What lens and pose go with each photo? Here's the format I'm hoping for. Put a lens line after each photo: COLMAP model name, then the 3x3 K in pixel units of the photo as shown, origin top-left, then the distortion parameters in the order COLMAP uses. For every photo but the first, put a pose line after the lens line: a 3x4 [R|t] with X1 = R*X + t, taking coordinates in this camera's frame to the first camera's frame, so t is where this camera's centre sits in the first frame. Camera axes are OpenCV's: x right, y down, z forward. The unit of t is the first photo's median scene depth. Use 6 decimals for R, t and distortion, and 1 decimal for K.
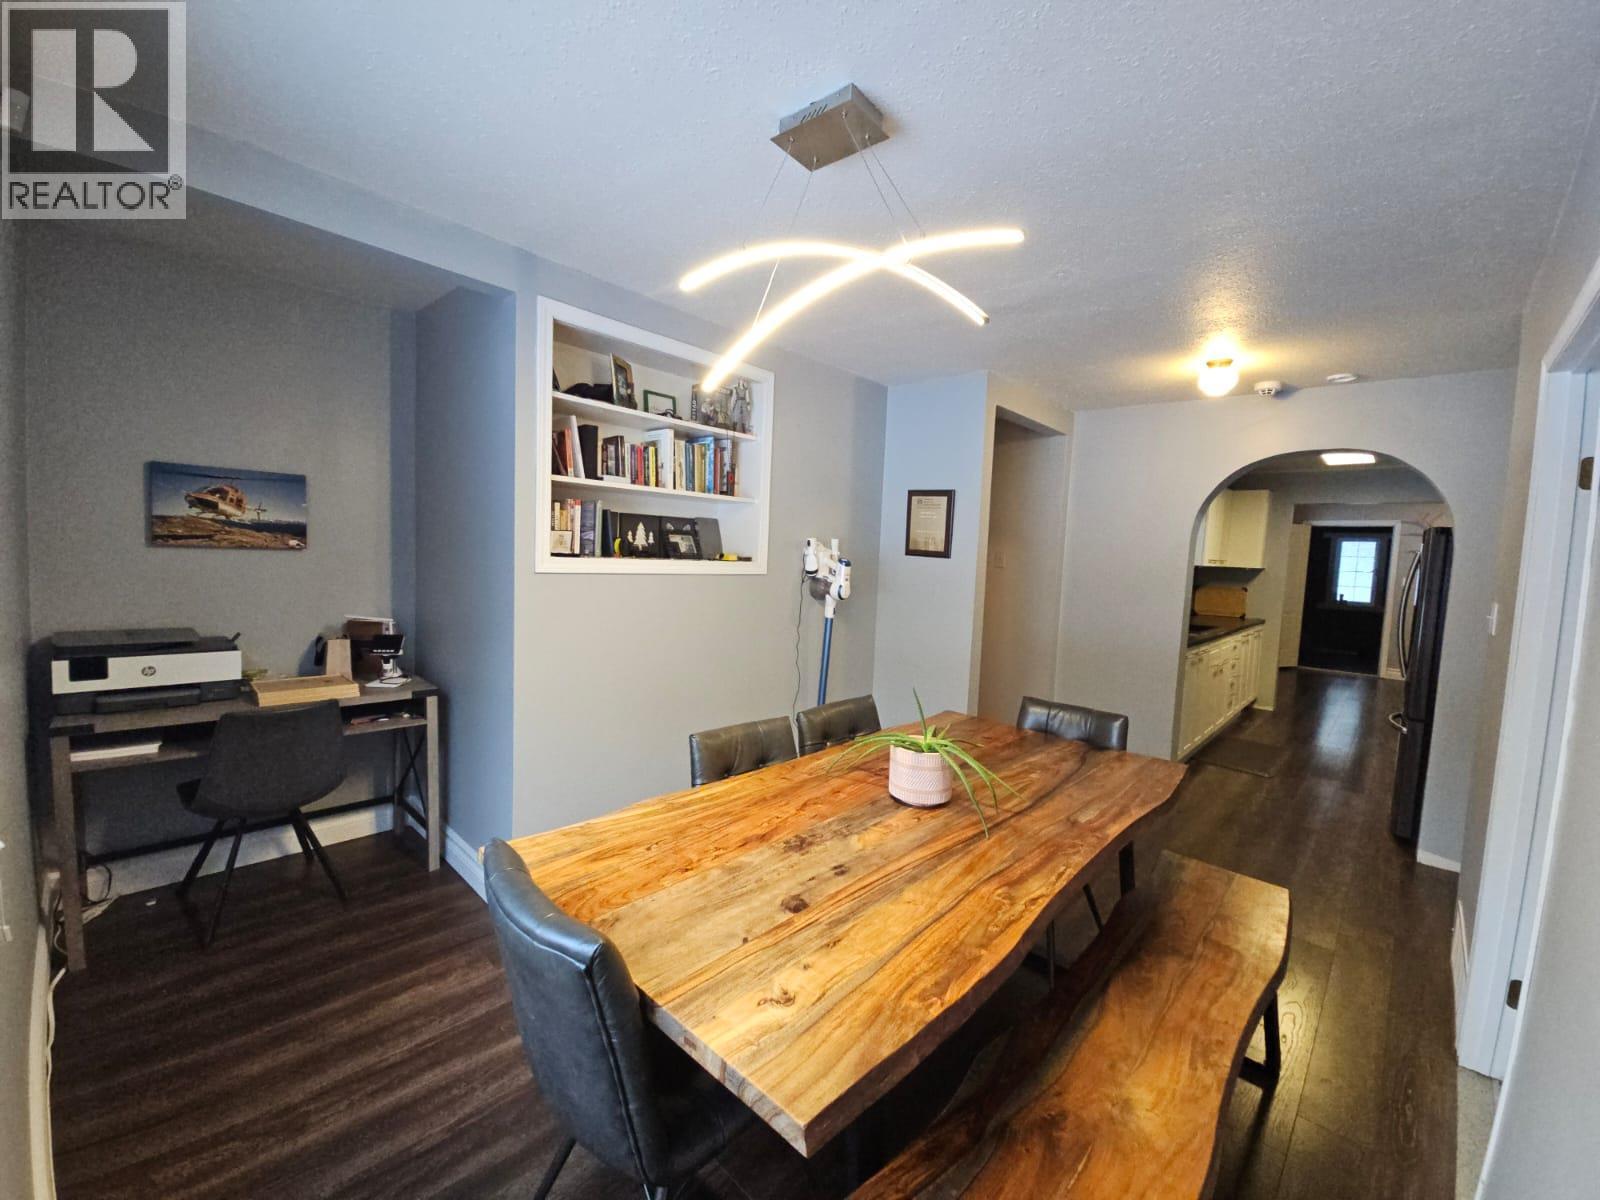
lens RADIAL K [[647.4, 0, 799.4], [0, 647.4, 599.4], [0, 0, 1]] dist [0.008758, -0.005343]
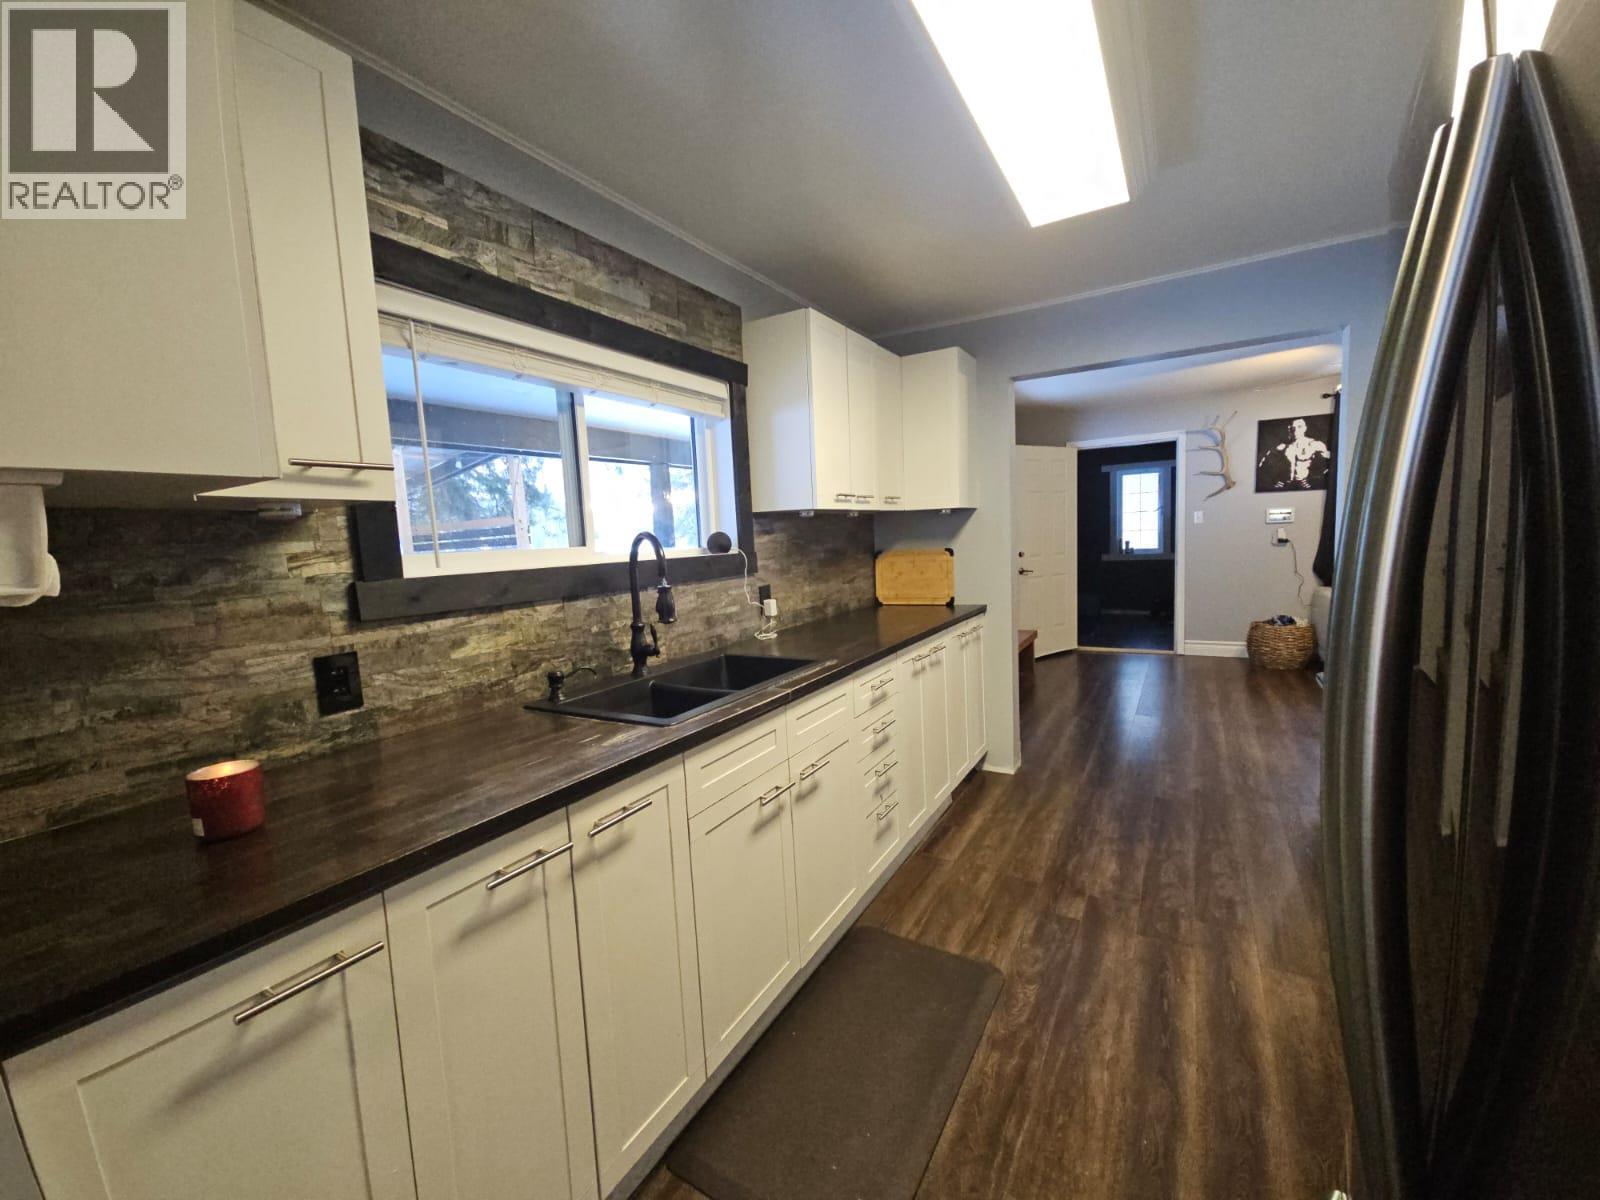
lens RADIAL K [[647.4, 0, 799.4], [0, 647.4, 599.4], [0, 0, 1]] dist [0.008758, -0.005343]
pose [[0.972963, -0.104200, 0.206119, 1.233952], [0.099377, 0.994481, 0.033643, -0.016595], [-0.208487, -0.012250, 0.977948, 1.382410]]
